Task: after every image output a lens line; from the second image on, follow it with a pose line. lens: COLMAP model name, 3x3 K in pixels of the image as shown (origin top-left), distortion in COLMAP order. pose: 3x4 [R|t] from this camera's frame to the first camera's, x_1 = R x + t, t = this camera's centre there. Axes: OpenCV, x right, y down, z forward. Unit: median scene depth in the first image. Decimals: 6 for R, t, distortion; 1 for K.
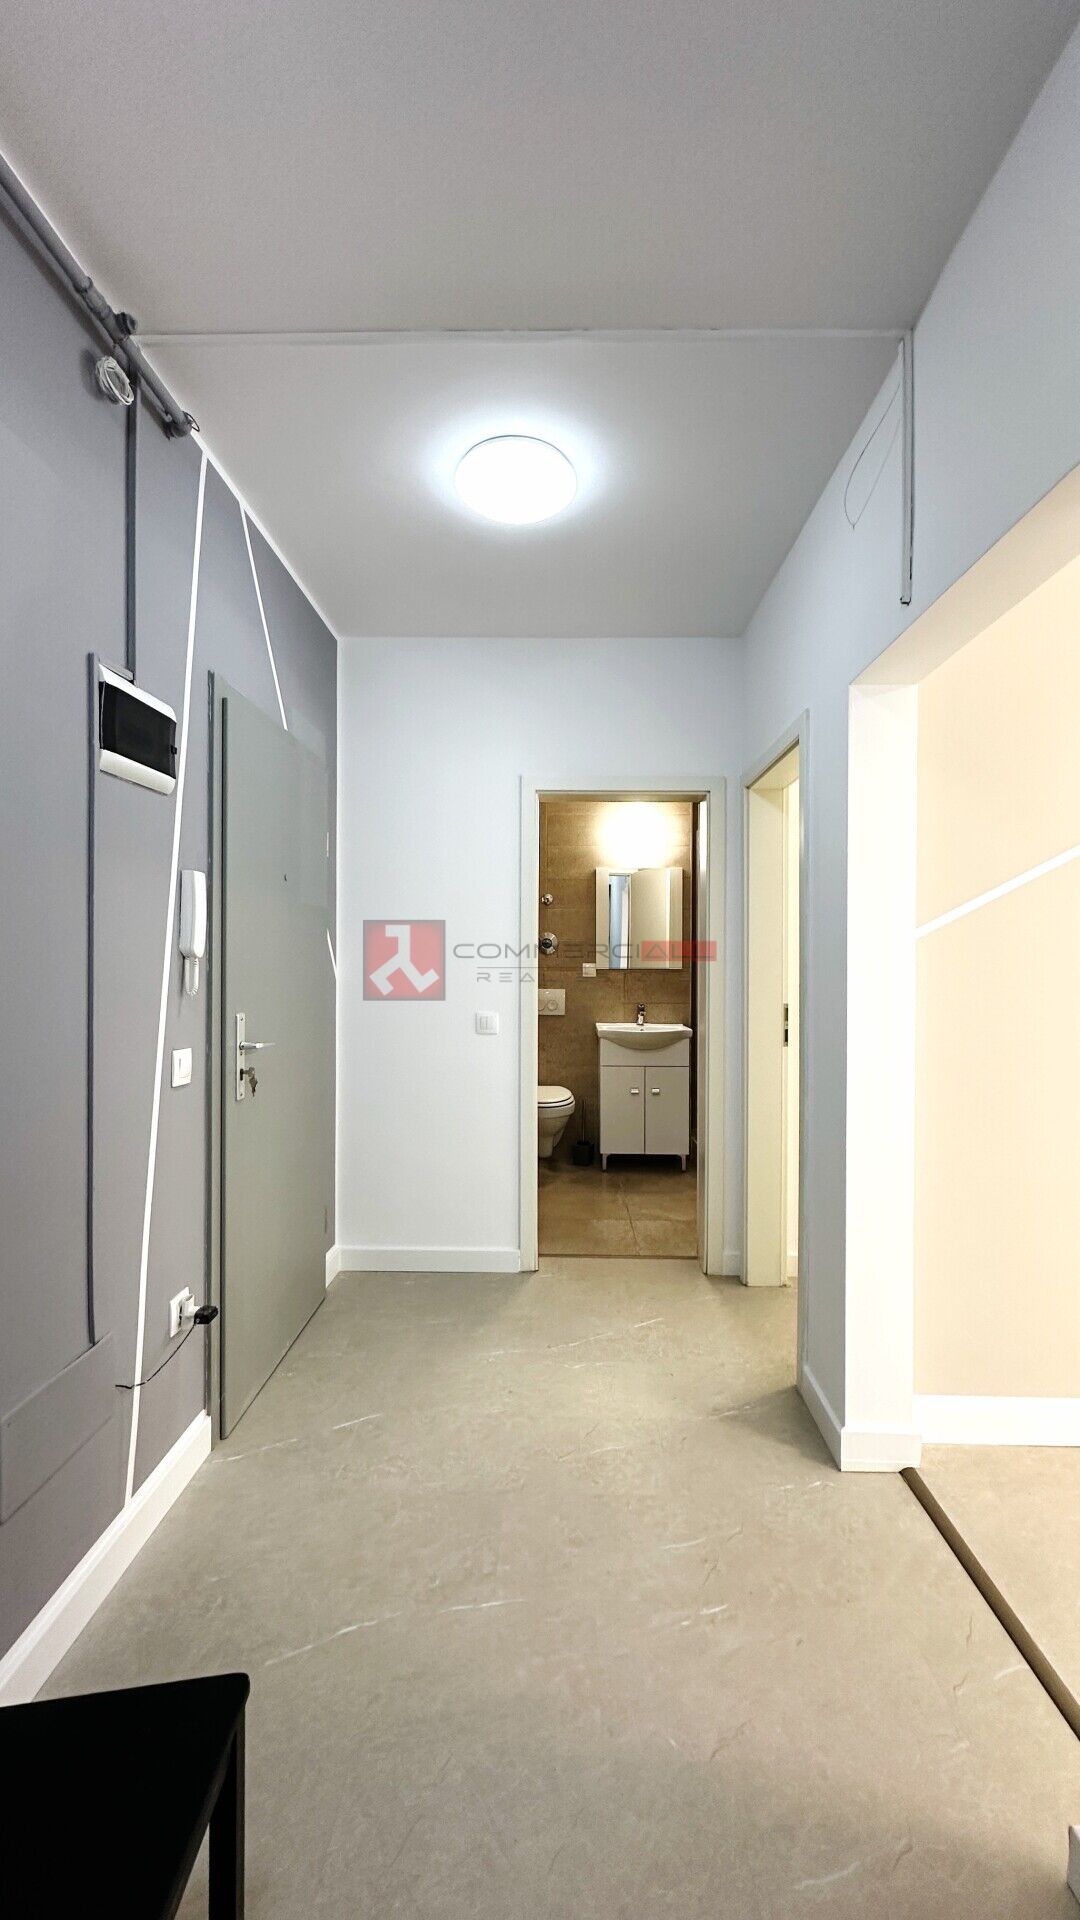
lens RADIAL K [[764.2, 0, 538.3], [0, 764.2, 953.0], [0, 0, 1]] dist [0.000846, -0.000003]
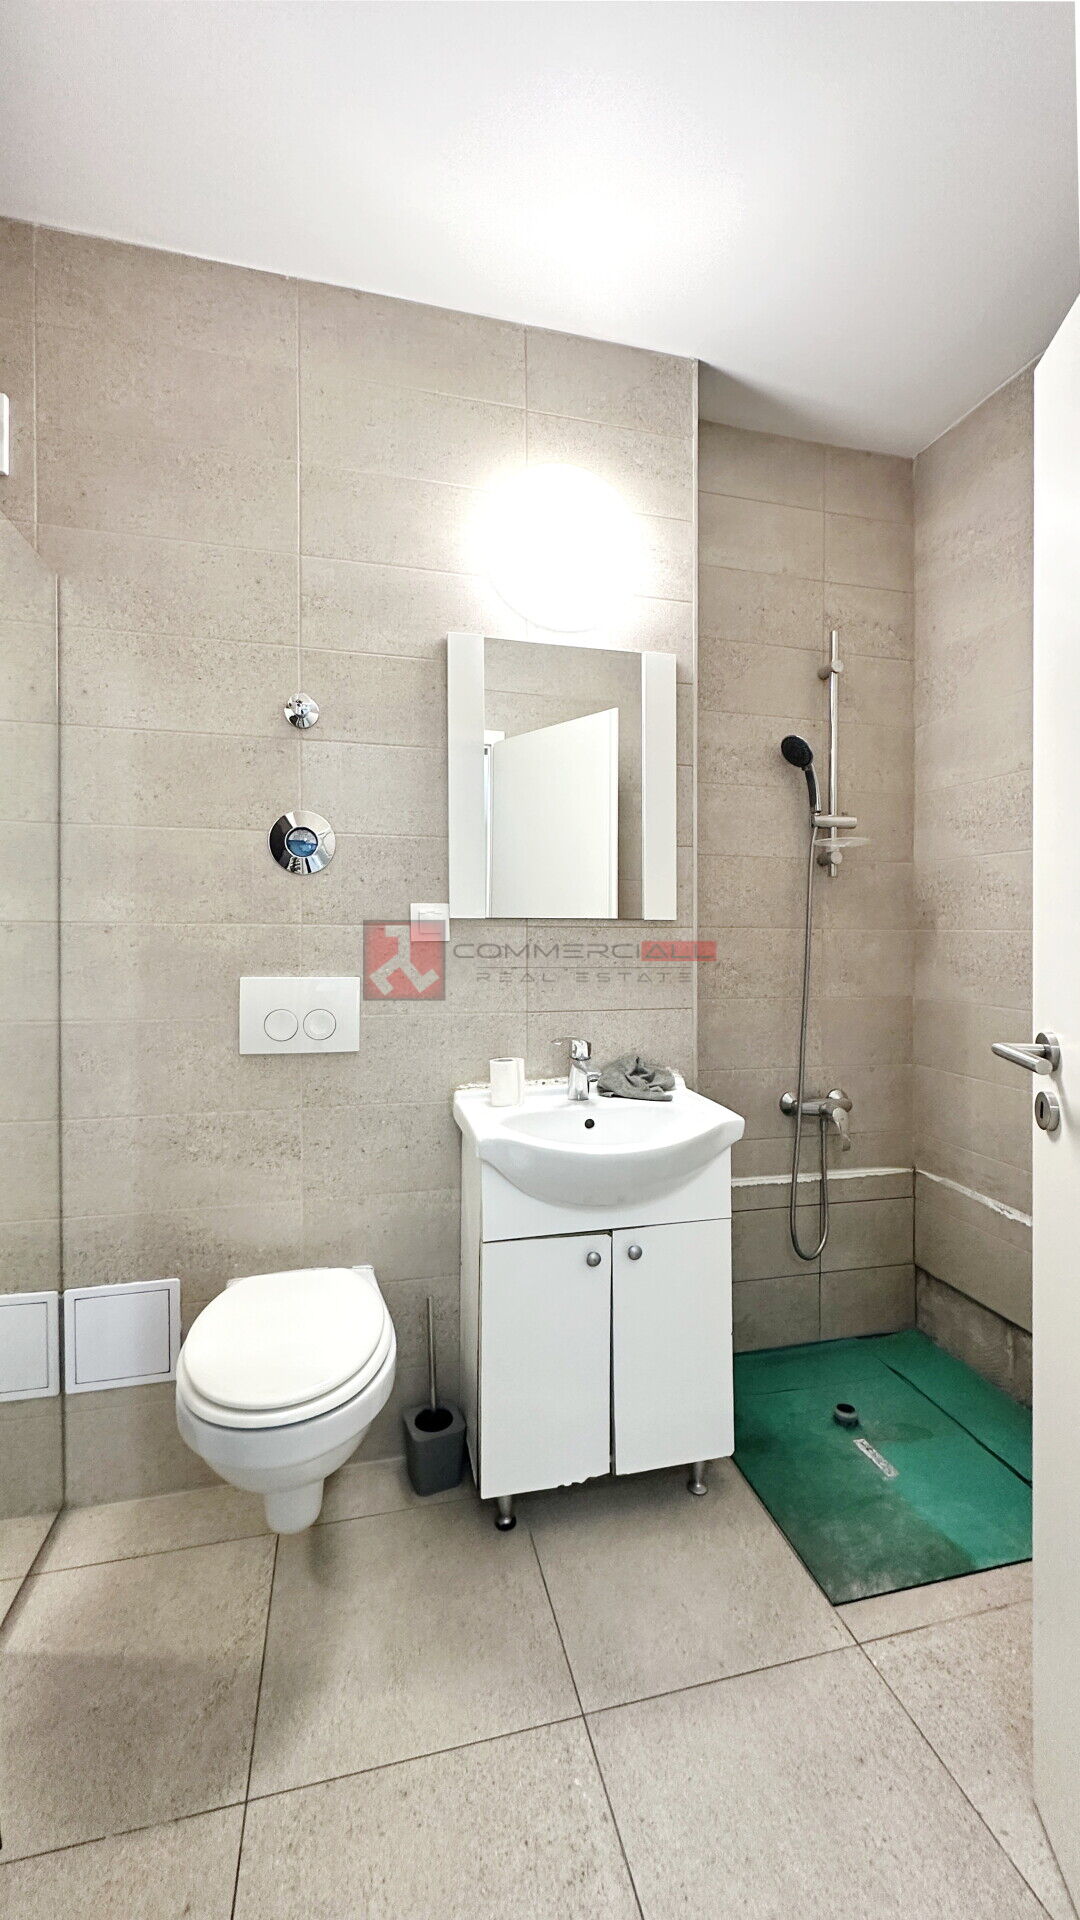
lens RADIAL K [[764.2, 0, 538.3], [0, 764.2, 953.0], [0, 0, 1]] dist [0.000846, -0.000003]
pose [[0.961678, -0.009025, 0.274033, 0.018526], [-0.010581, 0.997492, 0.069984, 0.011786], [-0.273978, -0.070202, 0.959170, 0.660379]]
